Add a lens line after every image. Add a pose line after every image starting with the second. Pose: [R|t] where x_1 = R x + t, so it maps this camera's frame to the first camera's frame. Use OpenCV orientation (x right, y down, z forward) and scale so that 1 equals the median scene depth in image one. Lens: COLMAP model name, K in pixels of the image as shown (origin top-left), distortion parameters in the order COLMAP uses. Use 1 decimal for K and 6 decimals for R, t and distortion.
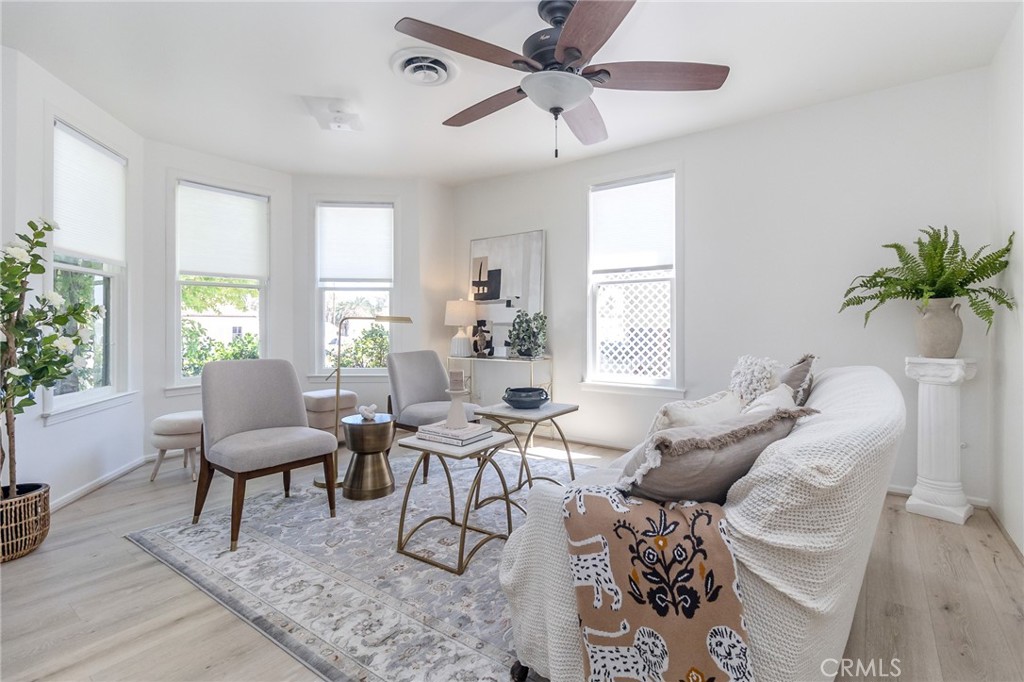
lens RADIAL K [[456.4, 0, 589.7], [0, 456.4, 326.3], [0, 0, 1]] dist [-0.000413, 0.000559]
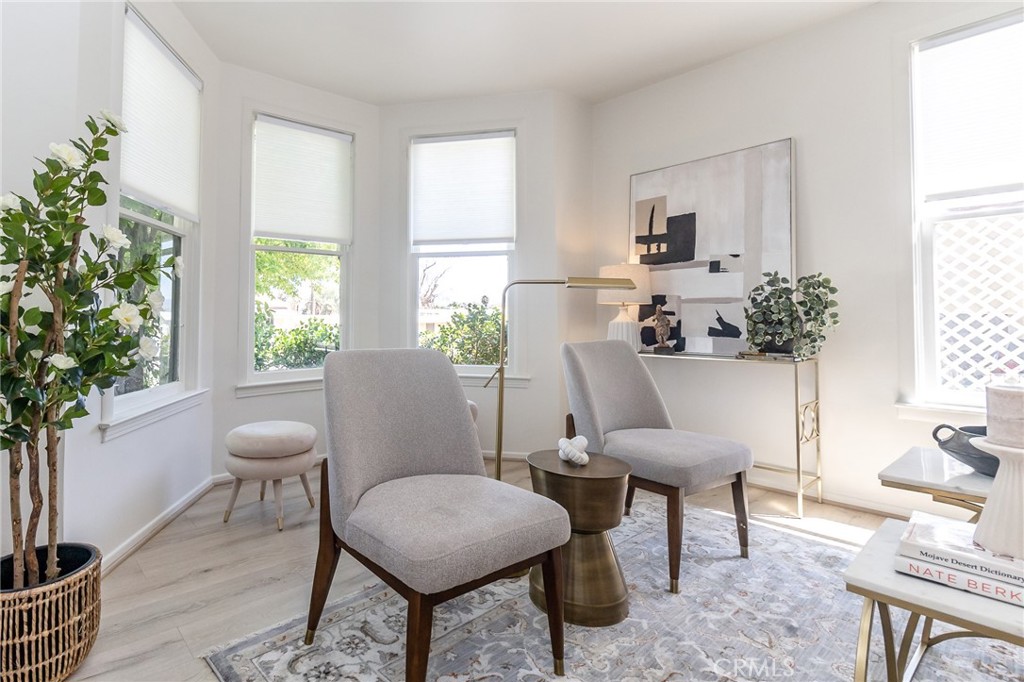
lens RADIAL K [[500.2, 0, 490.0], [0, 500.2, 305.7], [0, 0, 1]] dist [0.002571, 0.000279]
pose [[0.972375, -0.001478, -0.233419, -0.403415], [-0.005334, 0.999578, -0.028550, 0.030441], [0.233363, 0.029006, 0.971957, 0.355666]]
